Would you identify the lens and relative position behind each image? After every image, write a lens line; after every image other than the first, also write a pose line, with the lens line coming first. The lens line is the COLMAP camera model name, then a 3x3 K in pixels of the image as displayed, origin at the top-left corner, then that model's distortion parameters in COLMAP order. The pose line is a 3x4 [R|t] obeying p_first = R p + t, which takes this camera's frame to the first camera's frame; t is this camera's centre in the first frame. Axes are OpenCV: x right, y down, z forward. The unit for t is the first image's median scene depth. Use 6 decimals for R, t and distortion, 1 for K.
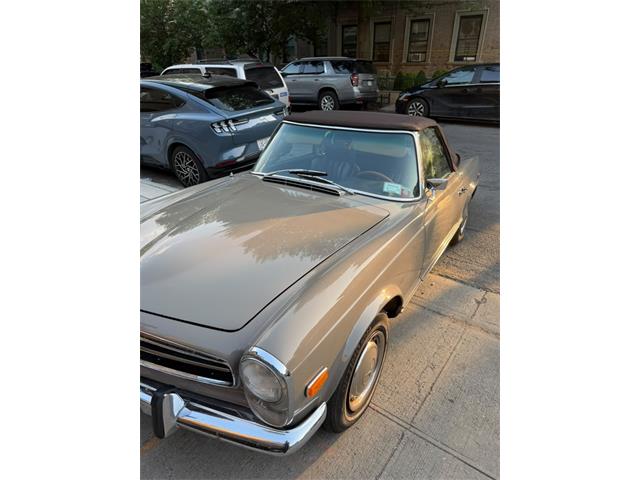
lens RADIAL K [[344.6, 0, 320.4], [0, 344.6, 243.8], [0, 0, 1]] dist [0.001337, -0.024232]
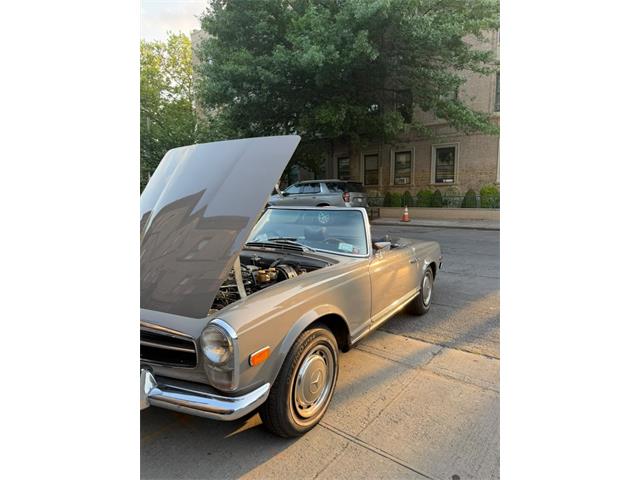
lens RADIAL K [[344.6, 0, 321.1], [0, 344.6, 235.1], [0, 0, 1]] dist [0.001337, -0.024232]
pose [[0.999932, -0.007745, -0.008759, 0.056373], [0.004236, 0.938221, -0.346011, 0.100812], [0.010898, 0.345950, 0.938190, -0.090968]]
